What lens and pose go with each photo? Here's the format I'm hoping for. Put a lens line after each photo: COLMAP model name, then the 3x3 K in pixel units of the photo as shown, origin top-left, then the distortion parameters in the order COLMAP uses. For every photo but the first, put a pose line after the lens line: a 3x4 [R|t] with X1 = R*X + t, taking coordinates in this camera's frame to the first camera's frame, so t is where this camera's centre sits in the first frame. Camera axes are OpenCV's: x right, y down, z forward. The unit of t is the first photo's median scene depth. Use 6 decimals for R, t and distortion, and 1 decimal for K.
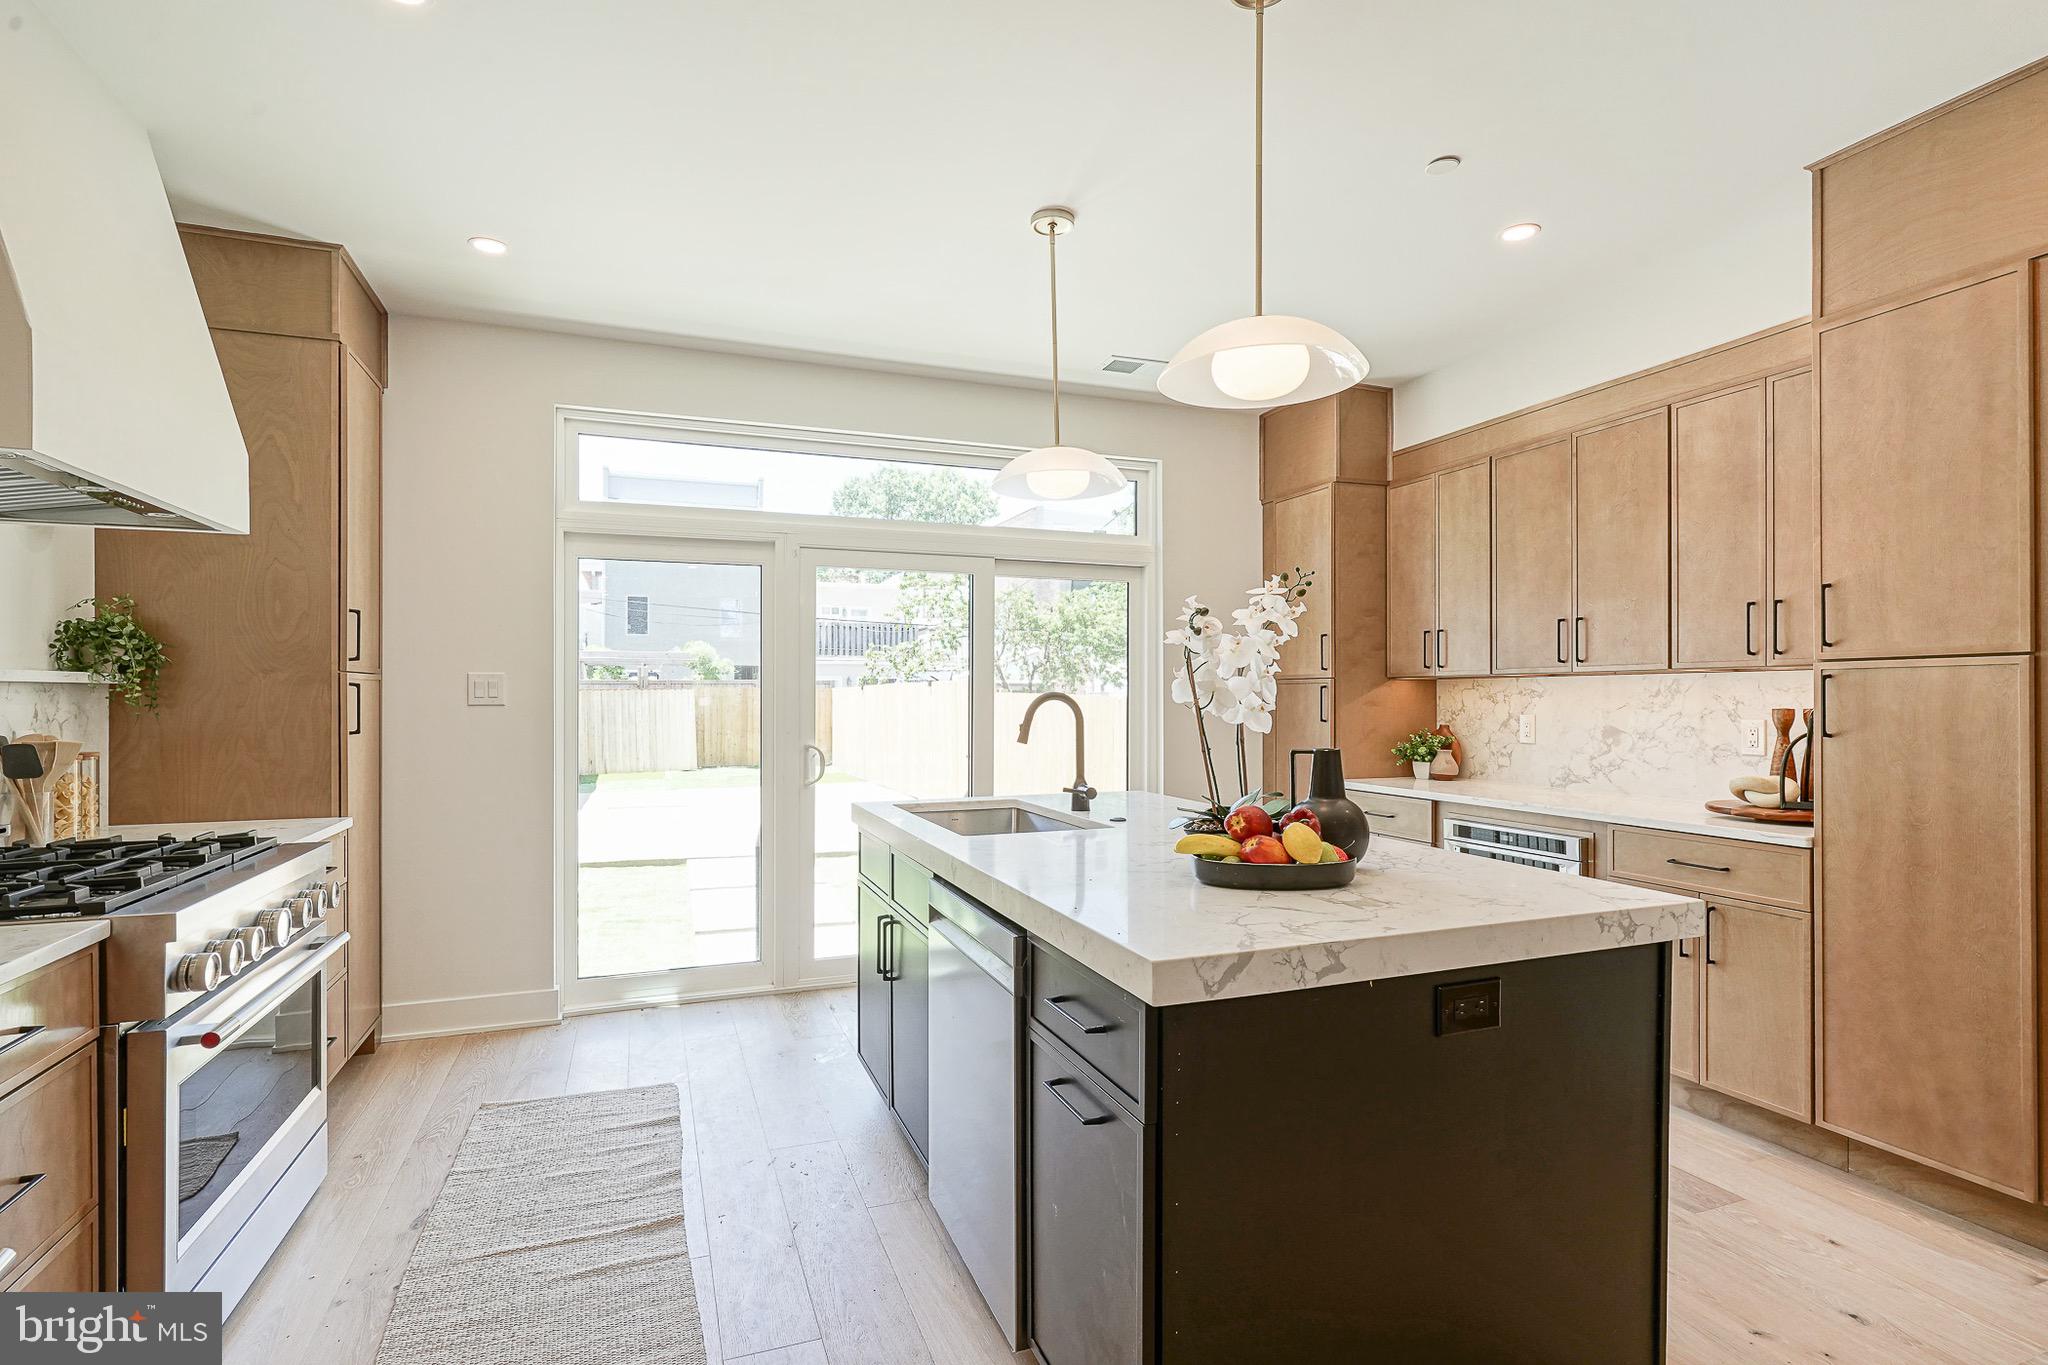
lens RADIAL K [[979.1, 0, 1024.8], [0, 979.1, 691.4], [0, 0, 1]] dist [-0.000440, 0.000369]
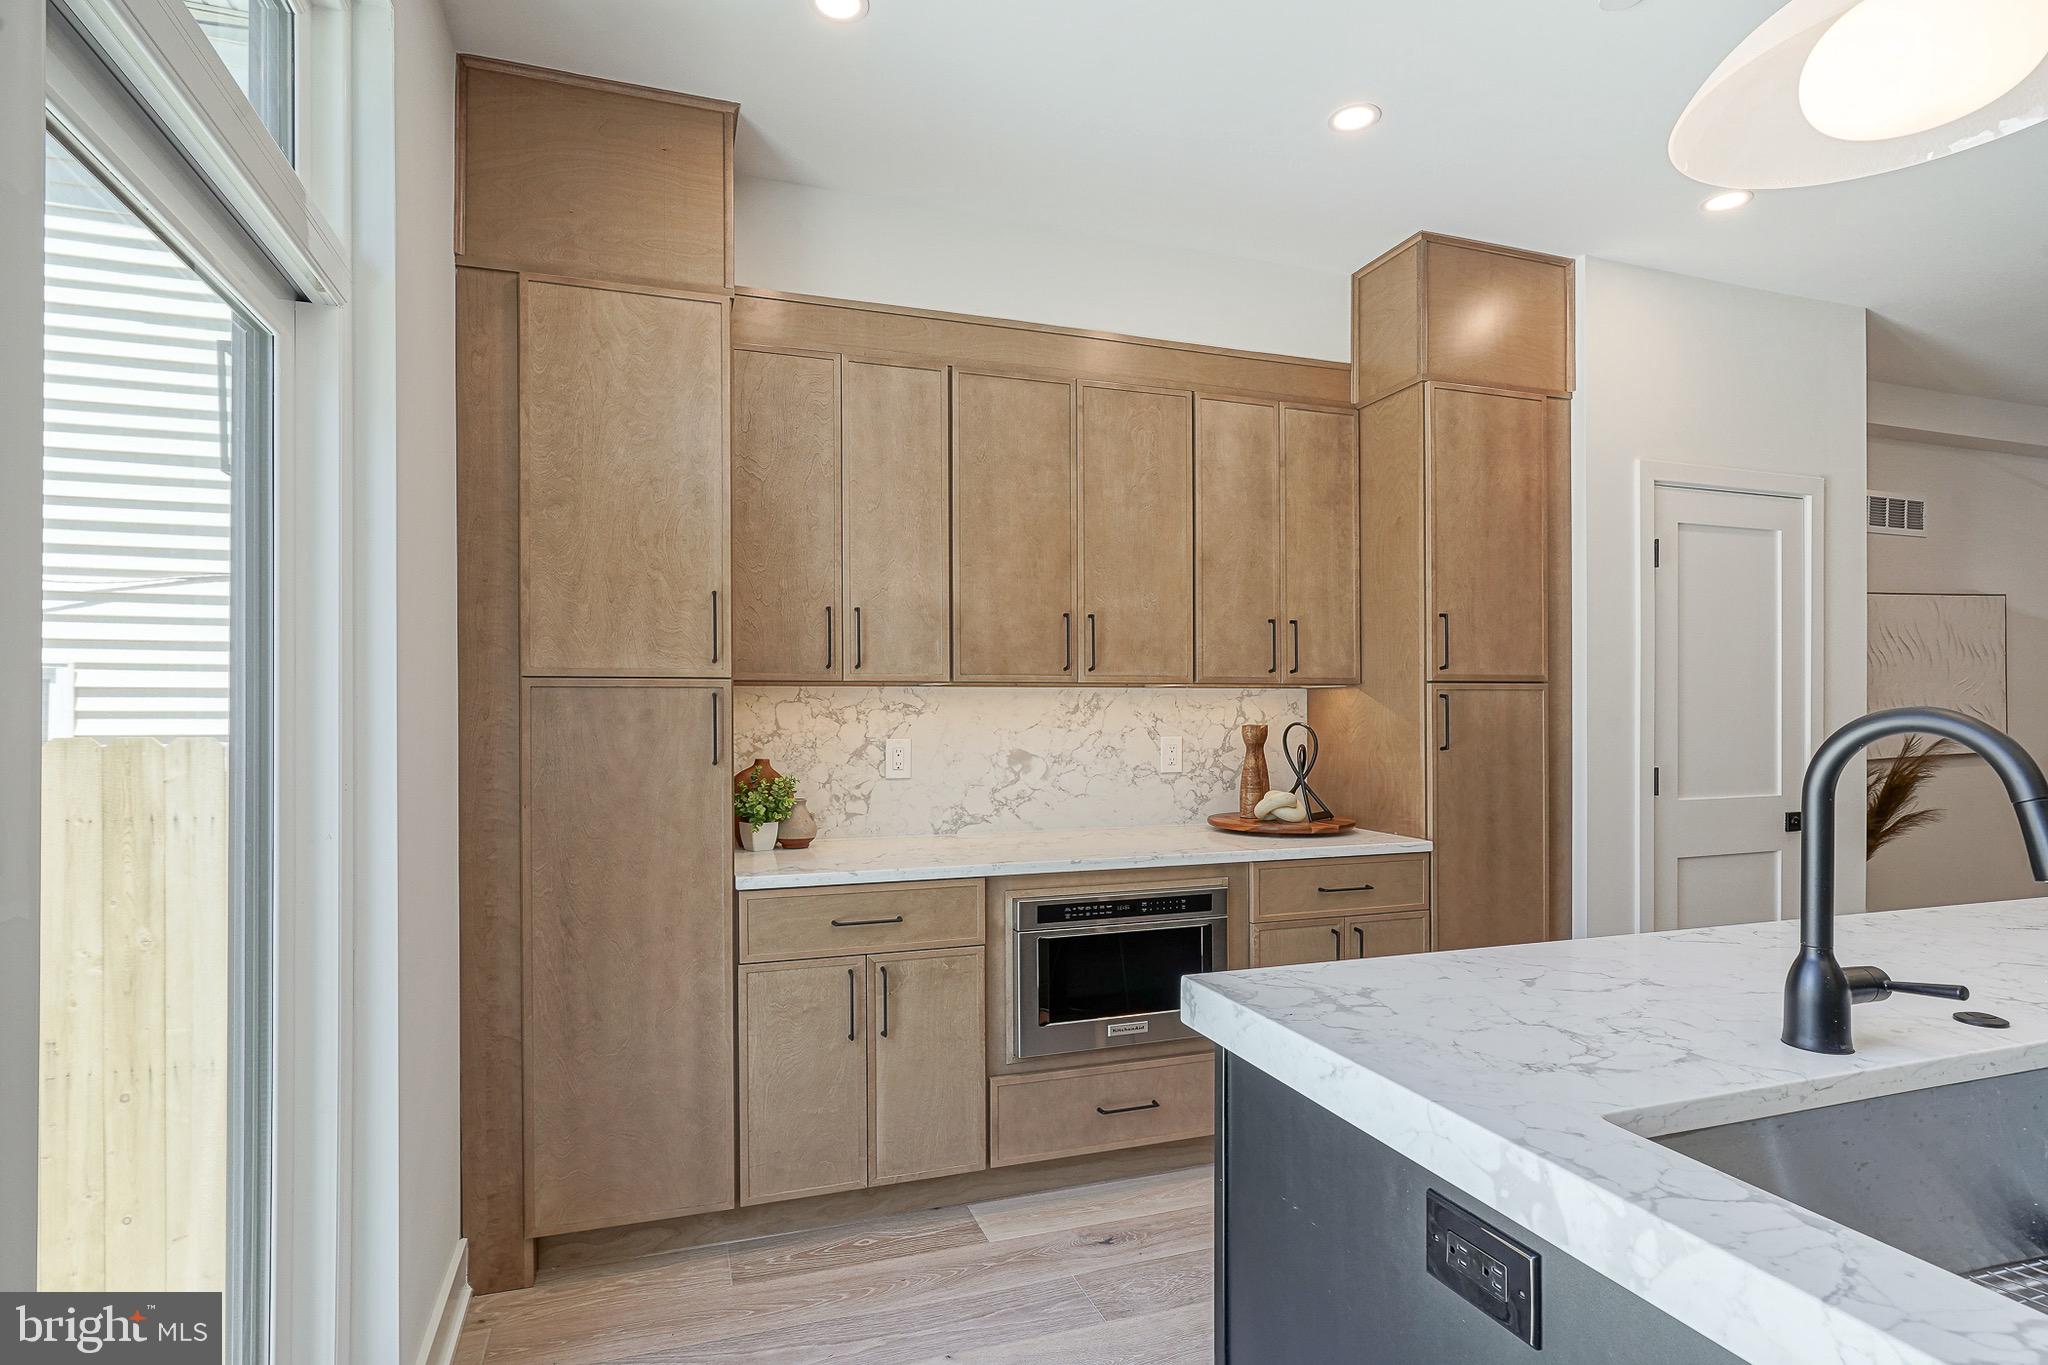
lens RADIAL K [[1015.9, 0, 981.2], [0, 1015.9, 710.9], [0, 0, 1]] dist [-0.002982, -0.000360]
pose [[0.050223, 0.000168, 0.998738, -0.237799], [-0.005722, 0.999984, 0.000120, 0.003196], [-0.998722, -0.005721, 0.050223, 0.942002]]
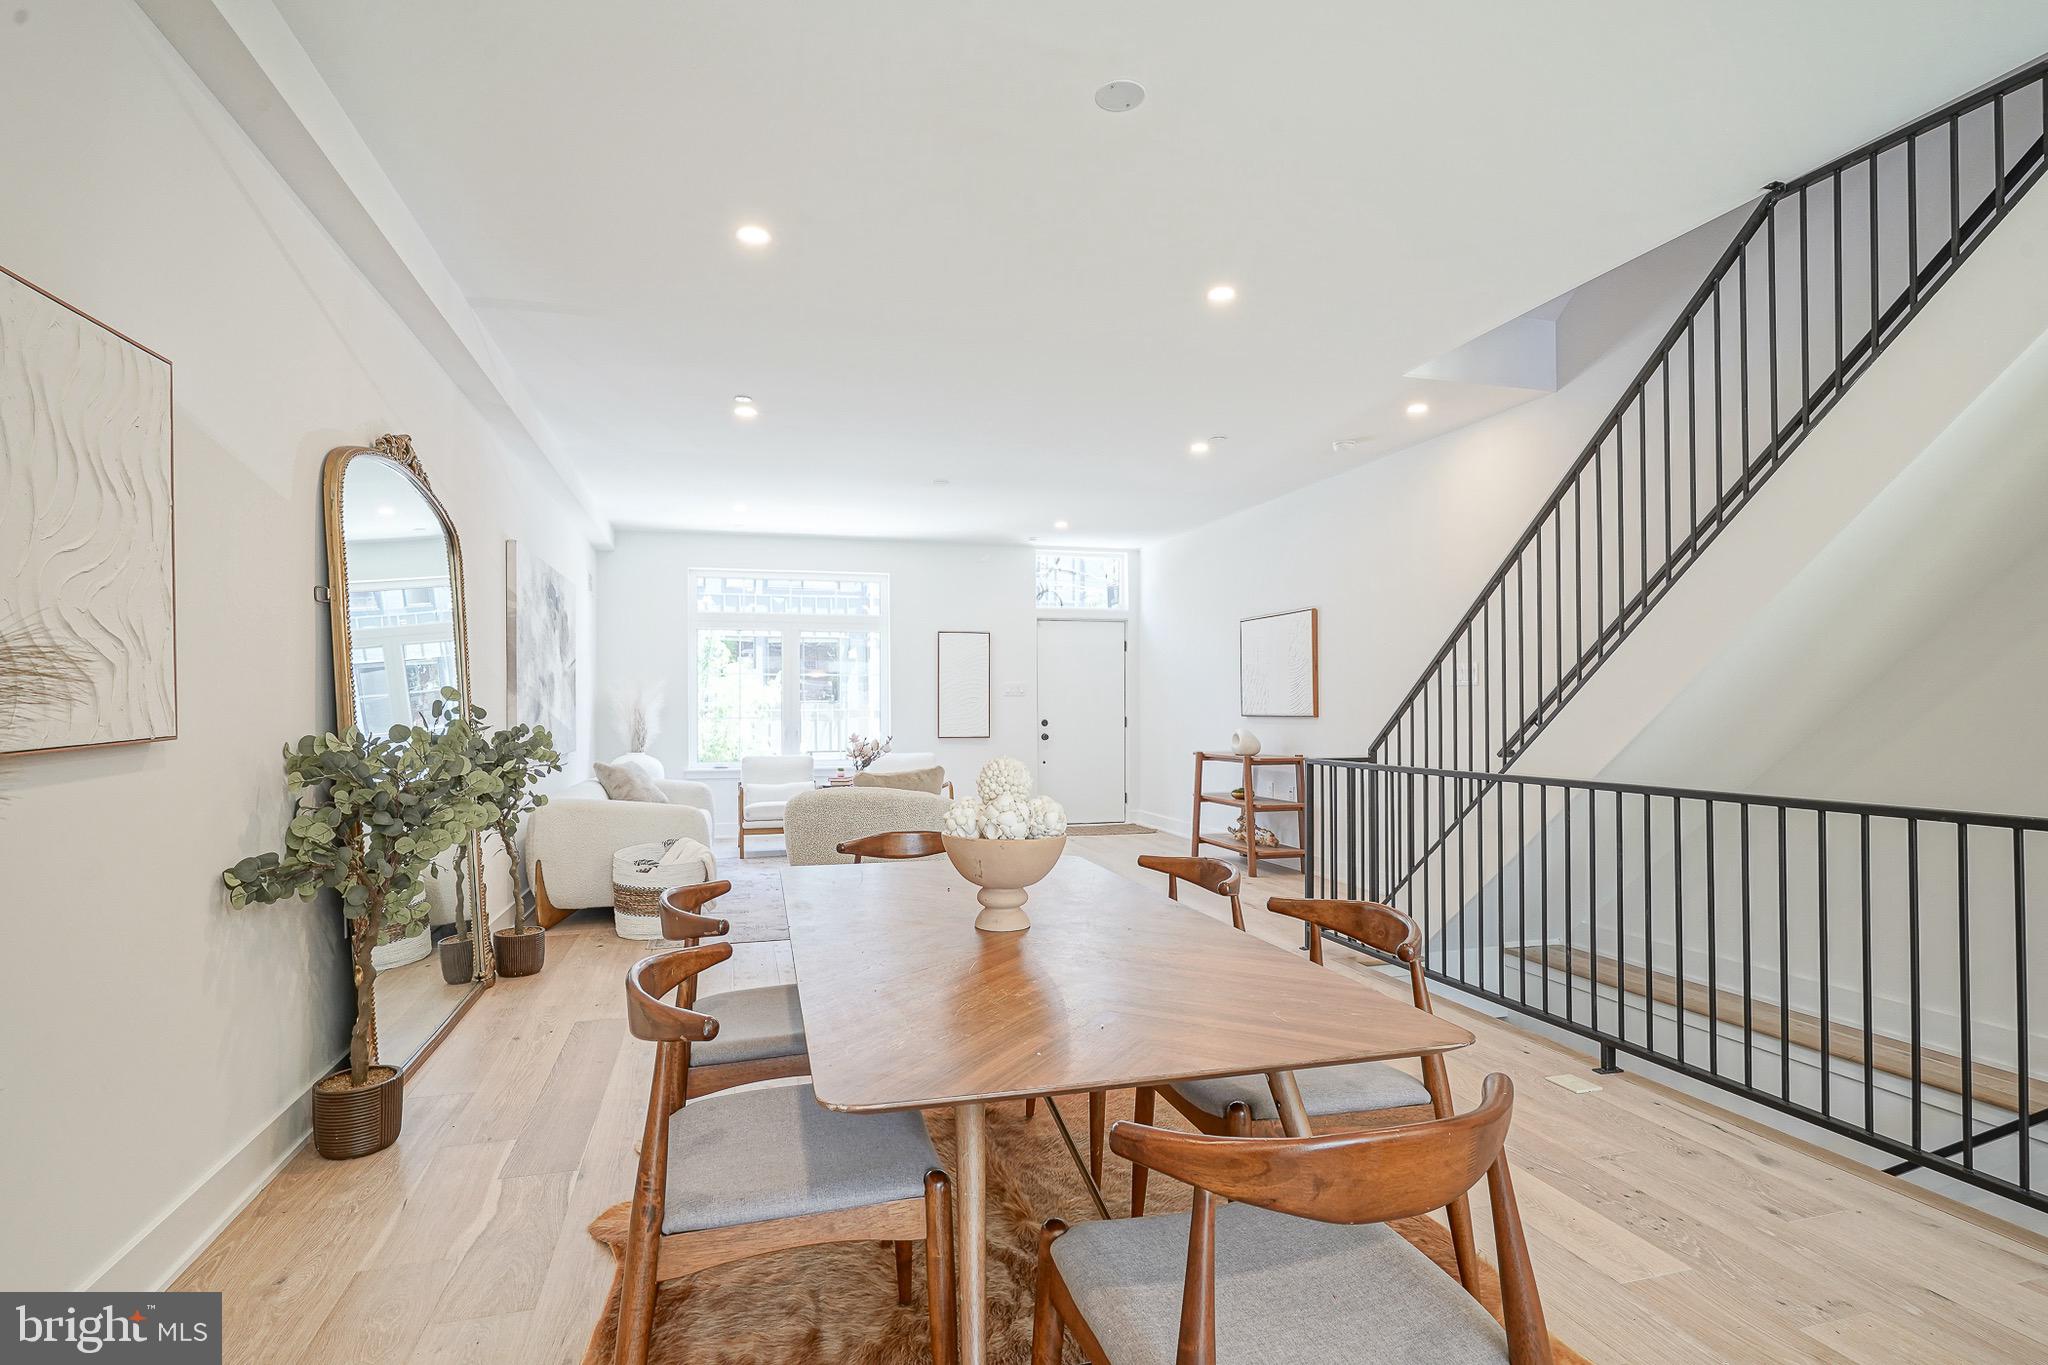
lens RADIAL K [[1004.1, 0, 1026.7], [0, 1004.1, 709.5], [0, 0, 1]] dist [-0.000678, 0.000234]
pose [[-0.996607, 0.004647, 0.082181, 0.542198], [0.004271, 0.999980, -0.004756, 0.034161], [-0.082201, -0.004389, -0.996606, 0.266463]]
